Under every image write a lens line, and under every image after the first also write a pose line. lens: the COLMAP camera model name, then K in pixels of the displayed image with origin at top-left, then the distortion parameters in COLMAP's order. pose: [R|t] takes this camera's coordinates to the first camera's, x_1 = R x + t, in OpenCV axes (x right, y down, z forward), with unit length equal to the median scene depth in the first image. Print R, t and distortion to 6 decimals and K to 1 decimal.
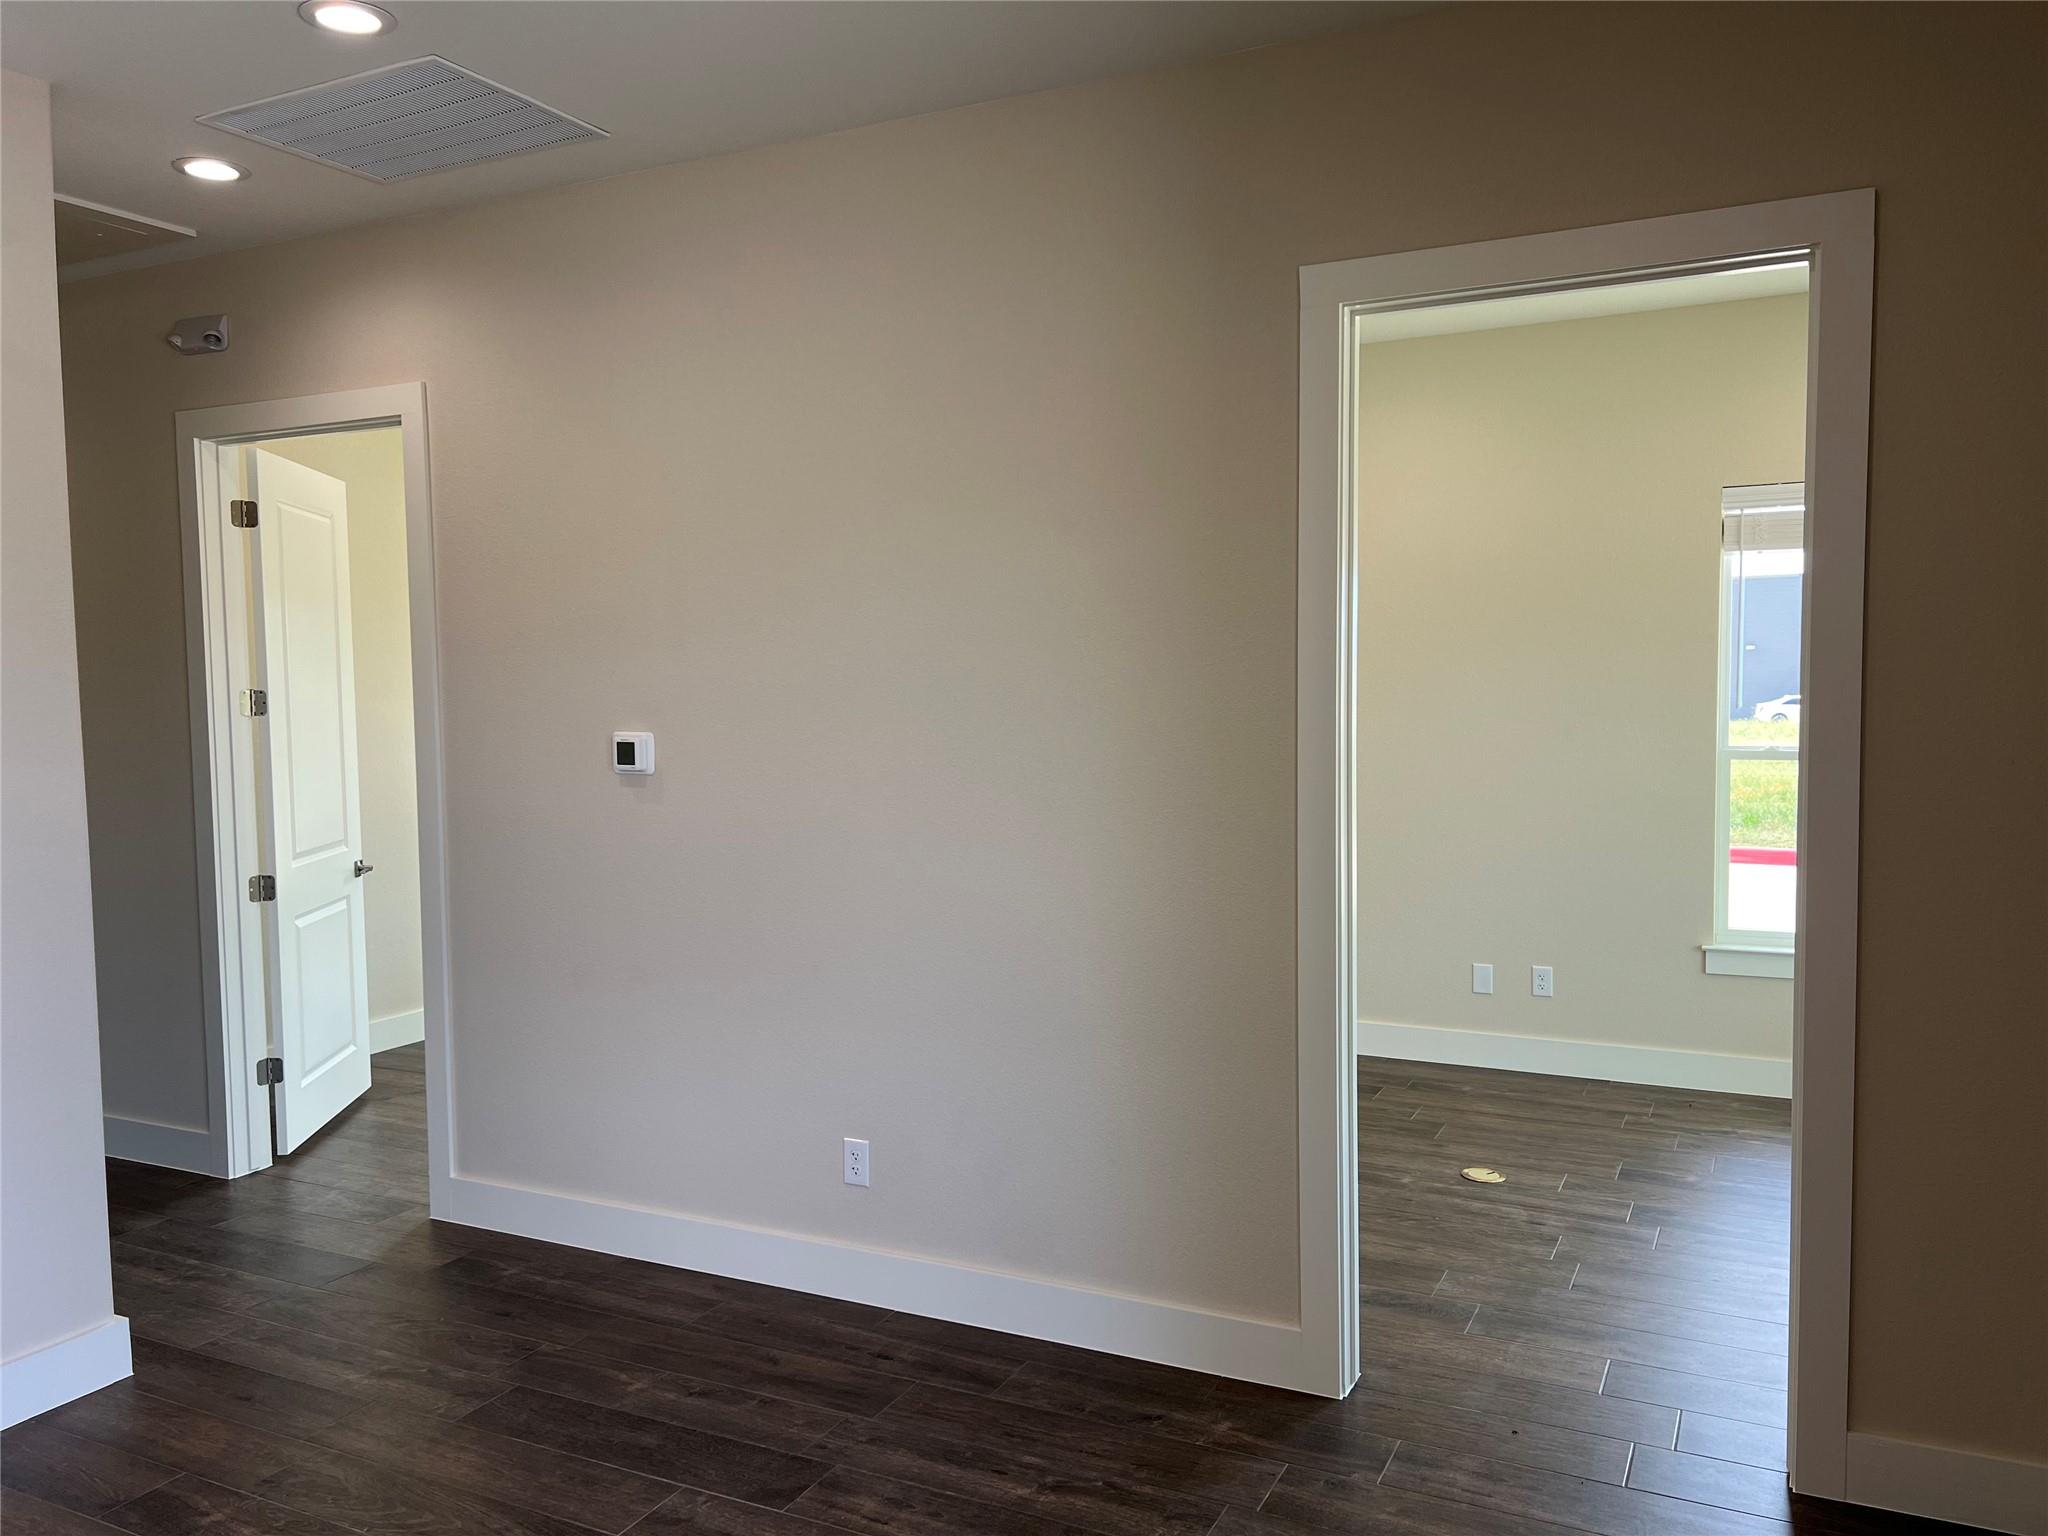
lens RADIAL K [[1544.2, 0, 1045.2], [0, 1544.2, 783.9], [0, 0, 1]] dist [0.059668, -0.058013]
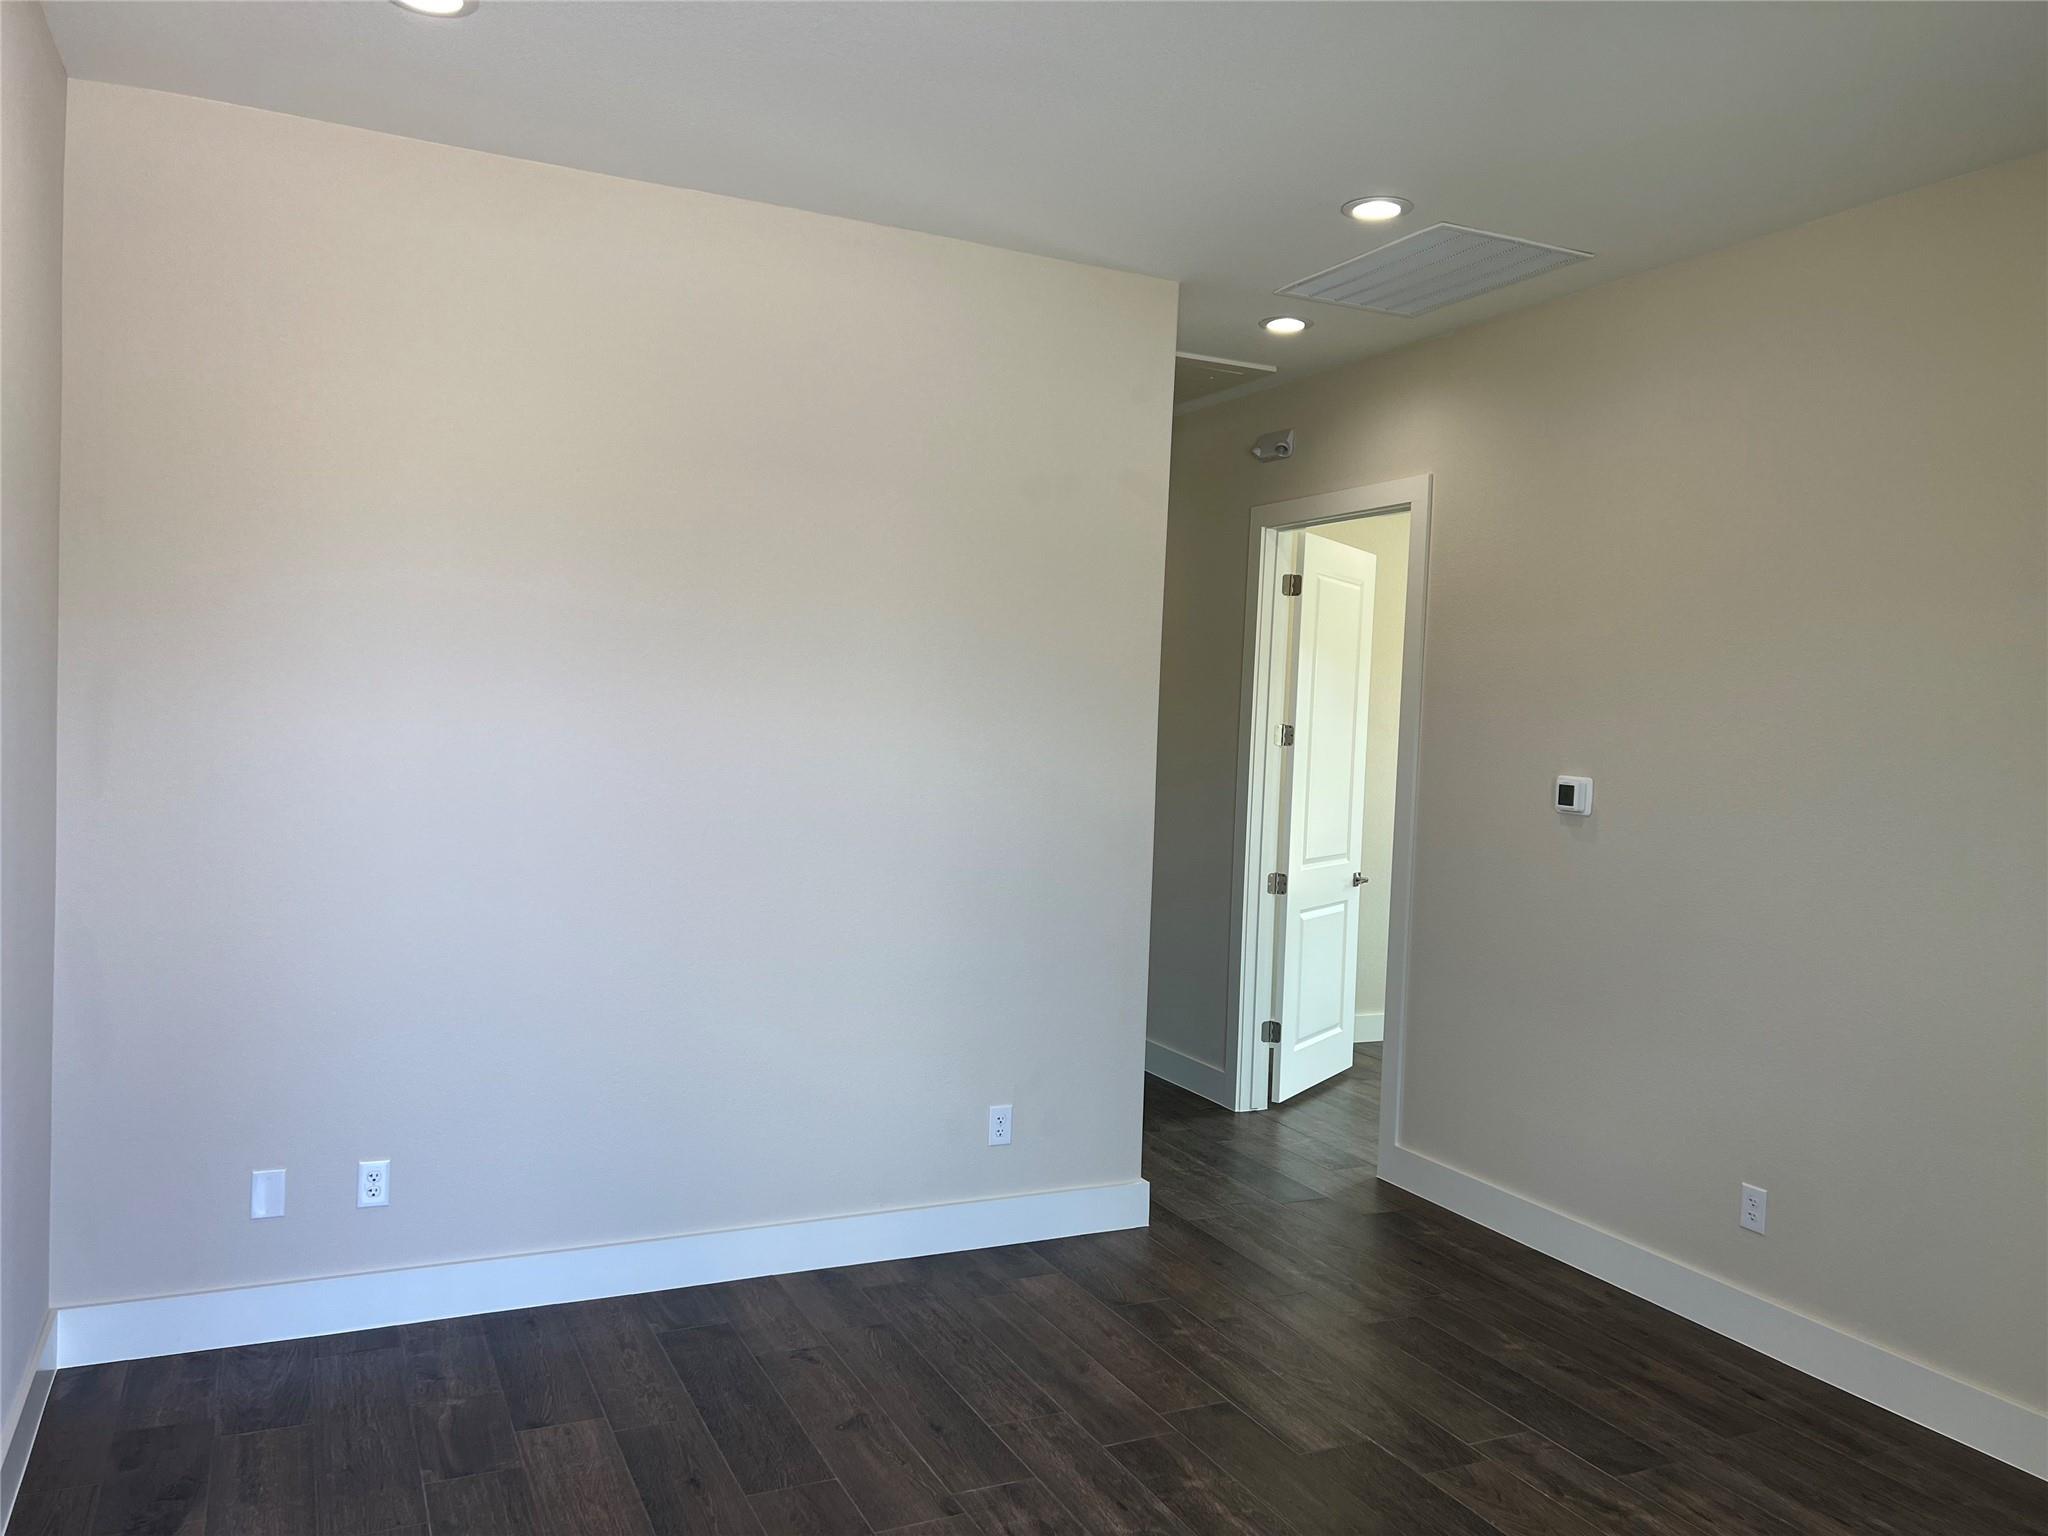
lens RADIAL K [[1544.2, 0, 1019.3], [0, 1544.2, 767.0], [0, 0, 1]] dist [0.059668, -0.058013]
pose [[0.783242, 0.062370, -0.618581, 0.118563], [-0.089180, 0.995937, -0.012502, 0.009905], [0.615288, 0.064957, 0.785621, -0.128038]]
